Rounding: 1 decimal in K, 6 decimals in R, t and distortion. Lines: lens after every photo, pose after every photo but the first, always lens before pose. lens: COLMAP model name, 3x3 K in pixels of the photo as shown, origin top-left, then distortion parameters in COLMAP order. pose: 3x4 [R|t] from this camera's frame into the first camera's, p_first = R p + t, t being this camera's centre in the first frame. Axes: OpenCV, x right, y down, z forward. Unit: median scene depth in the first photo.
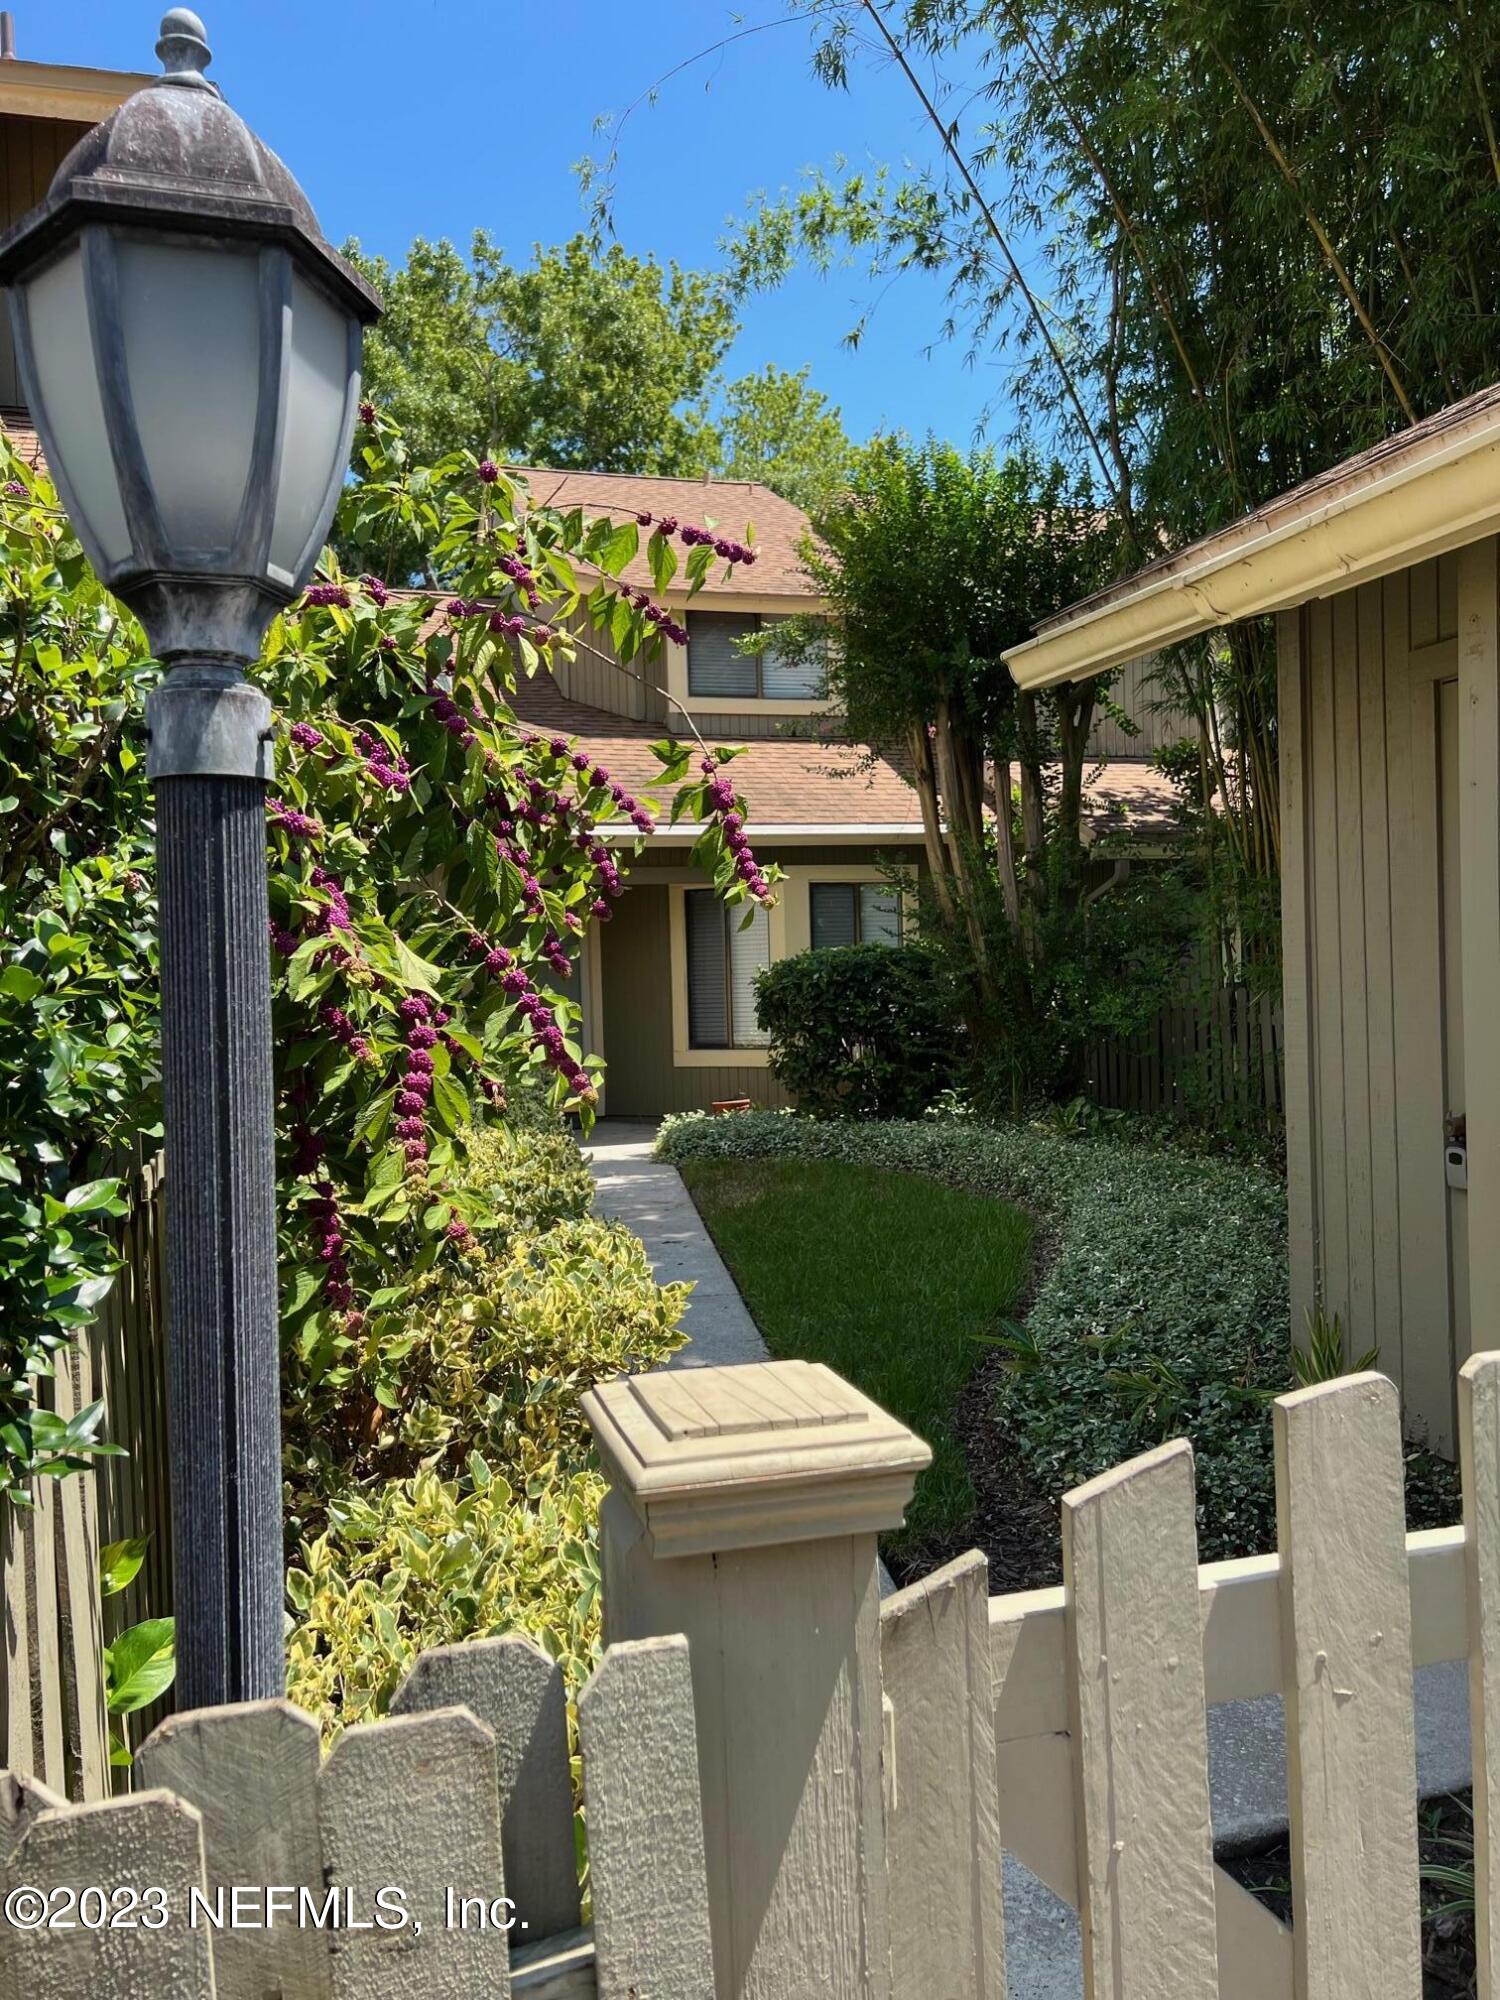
lens RADIAL K [[1521.6, 0, 751.9], [0, 1521.6, 1015.2], [0, 0, 1]] dist [0.088618, -0.179303]
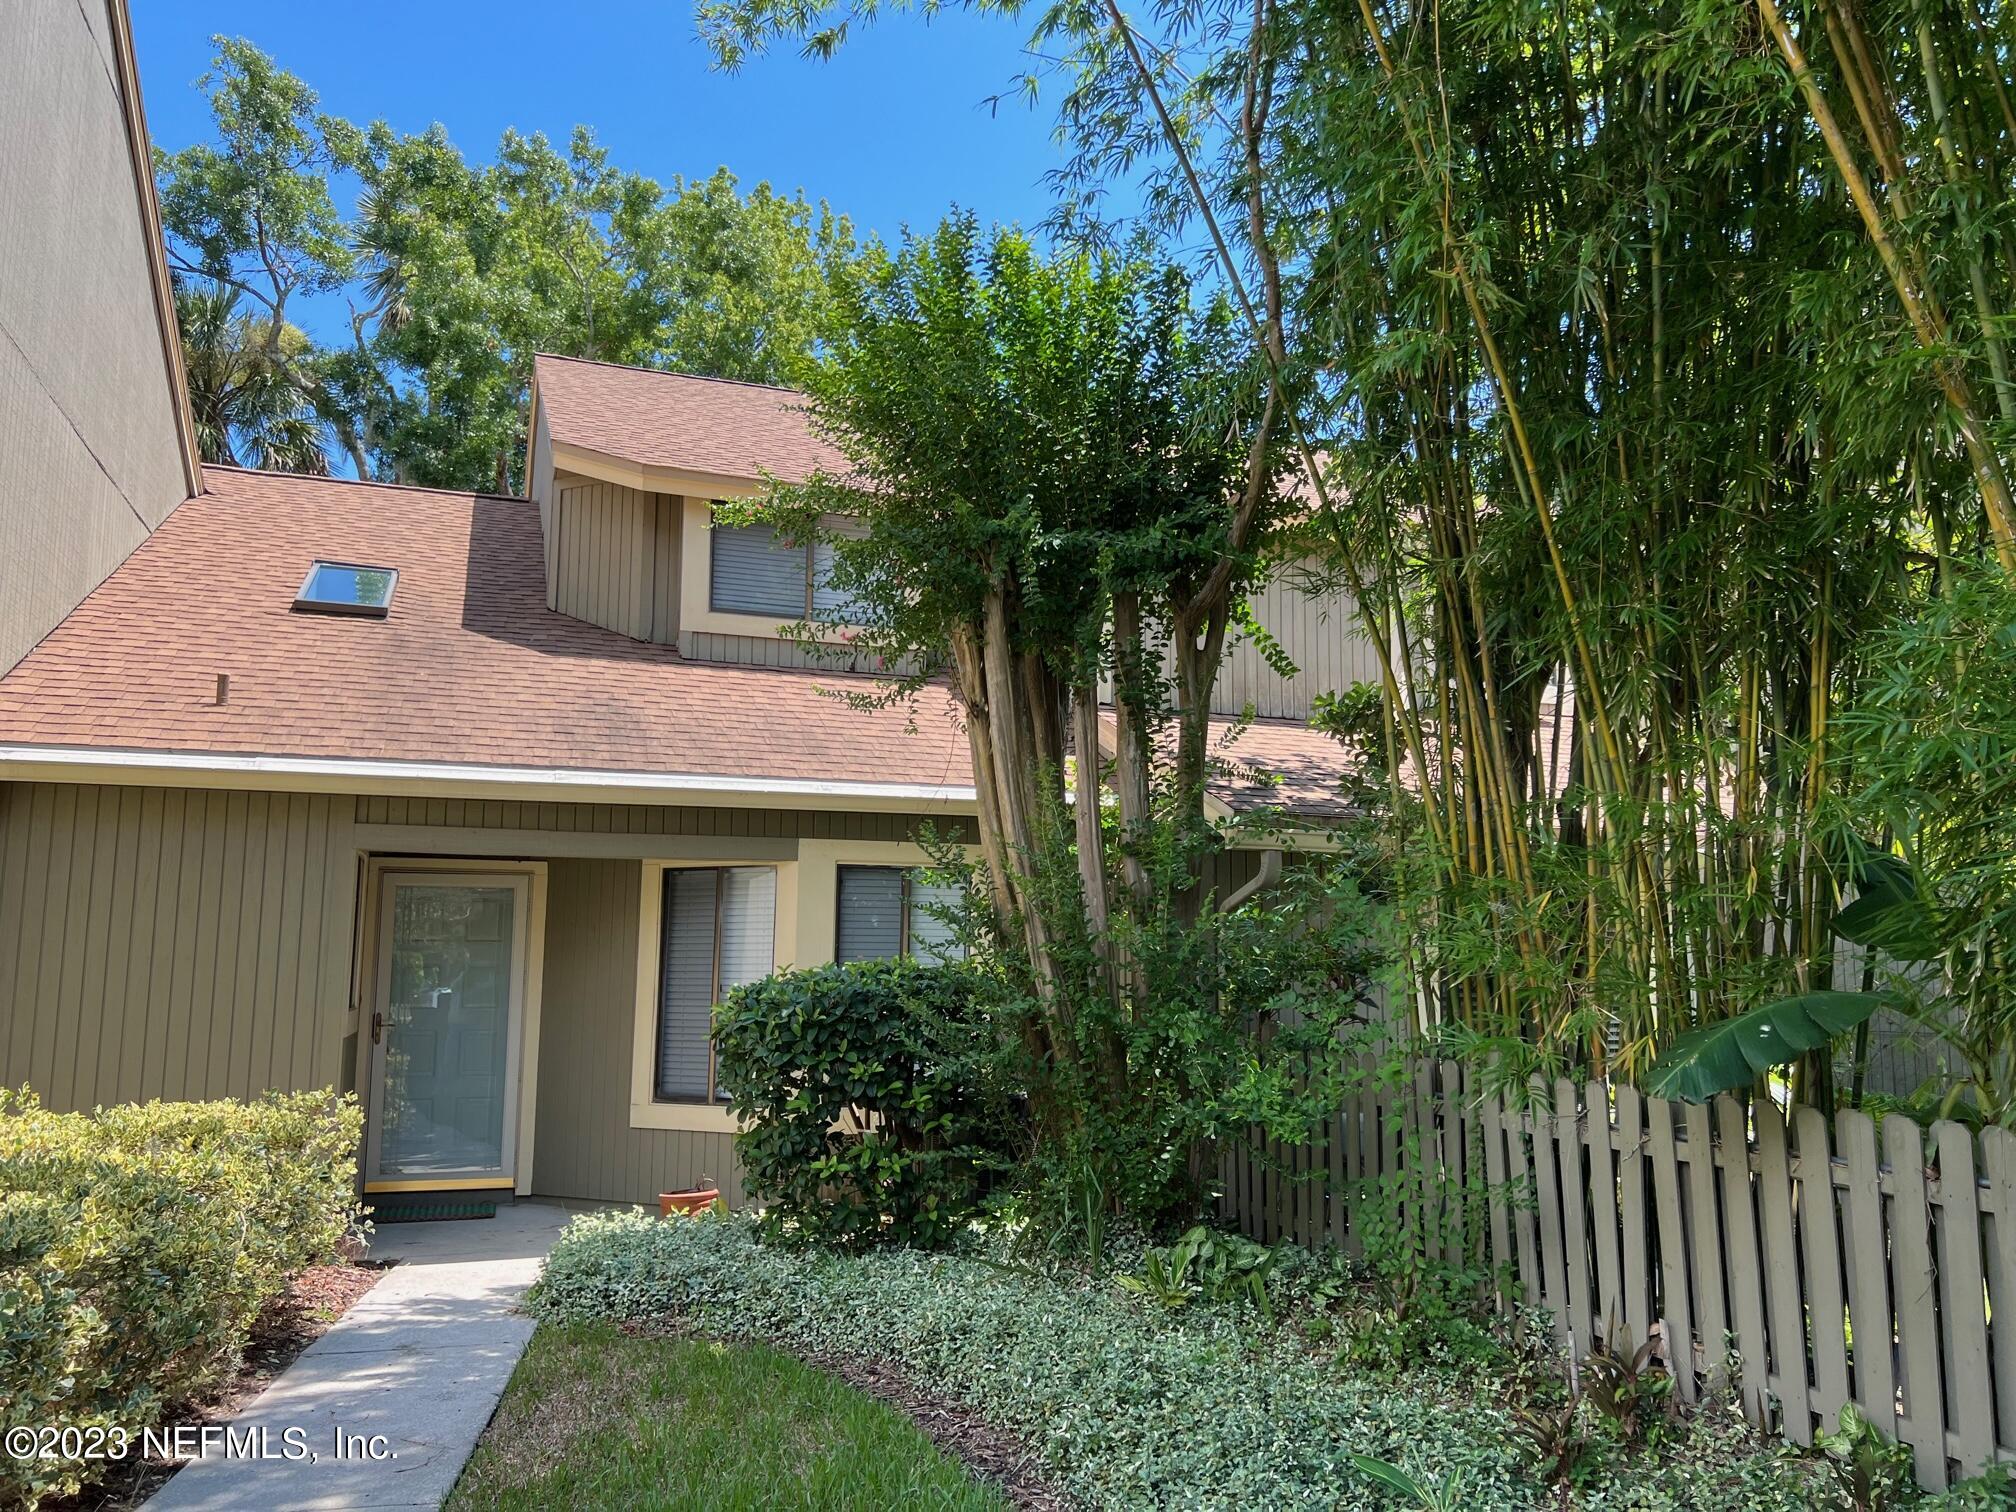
lens RADIAL K [[1533.8, 0, 1030.5], [0, 1533.8, 761.7], [0, 0, 1]] dist [0.088618, -0.179303]
pose [[0.997062, 0.044581, 0.062290, 0.098061], [-0.034300, 0.986952, -0.157320, -0.031597], [-0.068490, 0.154721, 0.985581, 0.350397]]
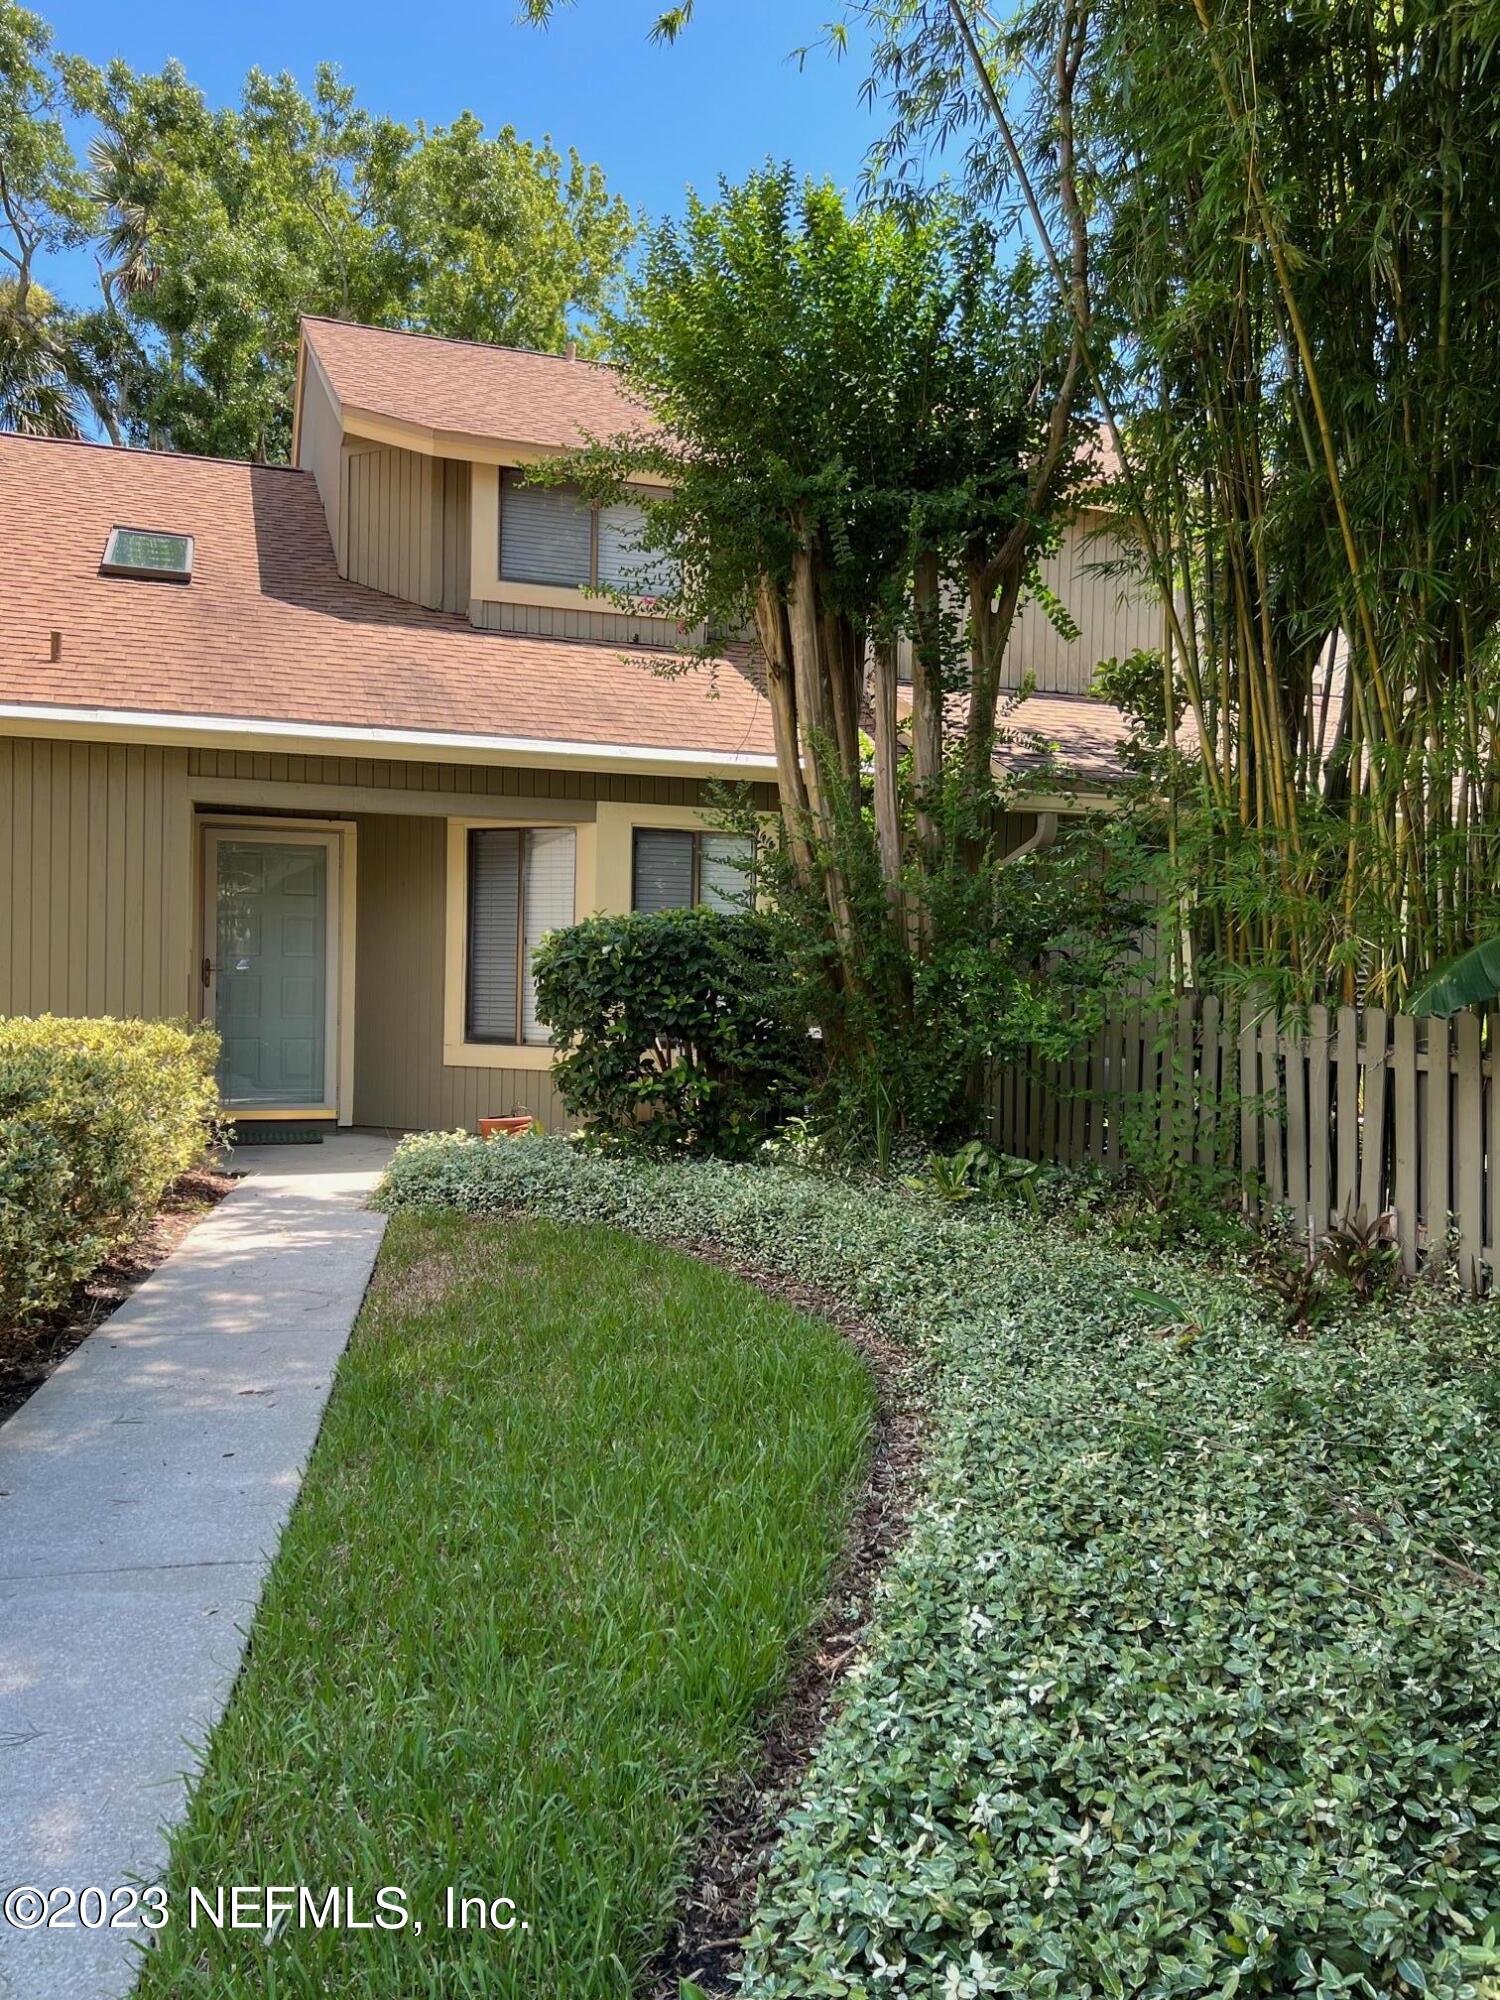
lens RADIAL K [[1529.6, 0, 750.0], [0, 1529.6, 1000.0], [0, 0, 1]] dist [0.047457, -0.068545]
pose [[0.997274, 0.046789, 0.057053, 0.068639], [-0.046765, 0.998904, -0.001749, -0.004823], [-0.057072, -0.000924, 0.998370, 0.304787]]
